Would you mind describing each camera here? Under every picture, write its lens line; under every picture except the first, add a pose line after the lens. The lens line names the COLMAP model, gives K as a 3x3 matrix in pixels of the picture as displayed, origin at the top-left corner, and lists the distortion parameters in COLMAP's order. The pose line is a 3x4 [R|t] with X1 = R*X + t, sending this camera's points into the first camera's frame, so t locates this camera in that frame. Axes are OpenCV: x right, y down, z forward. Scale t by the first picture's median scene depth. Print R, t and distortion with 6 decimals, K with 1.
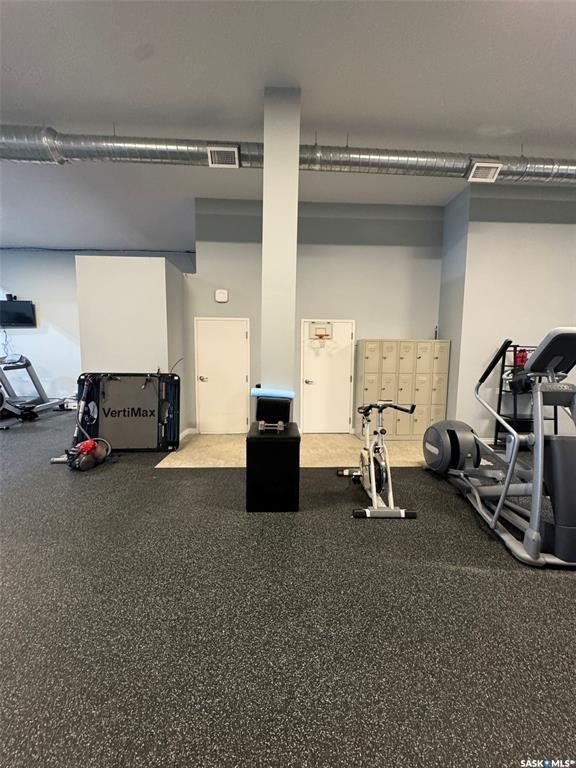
lens RADIAL K [[307.7, 0, 290.5], [0, 307.7, 384.2], [0, 0, 1]] dist [-0.001557, 0.000177]
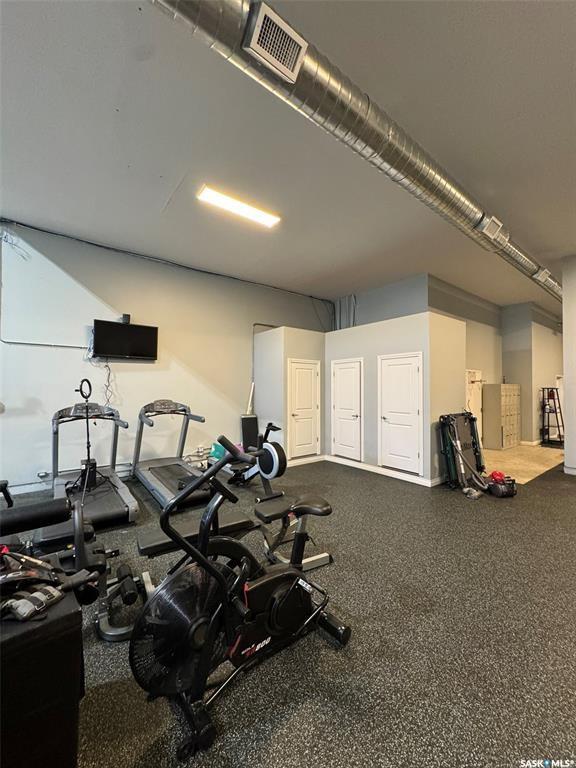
lens RADIAL K [[307.7, 0, 287.5], [0, 307.7, 386.4], [0, 0, 1]] dist [-0.001557, 0.000177]
pose [[0.817740, -0.005691, 0.575559, -1.750976], [0.058774, 0.995550, -0.073660, -0.095421], [-0.572579, 0.094063, 0.814436, 0.400447]]
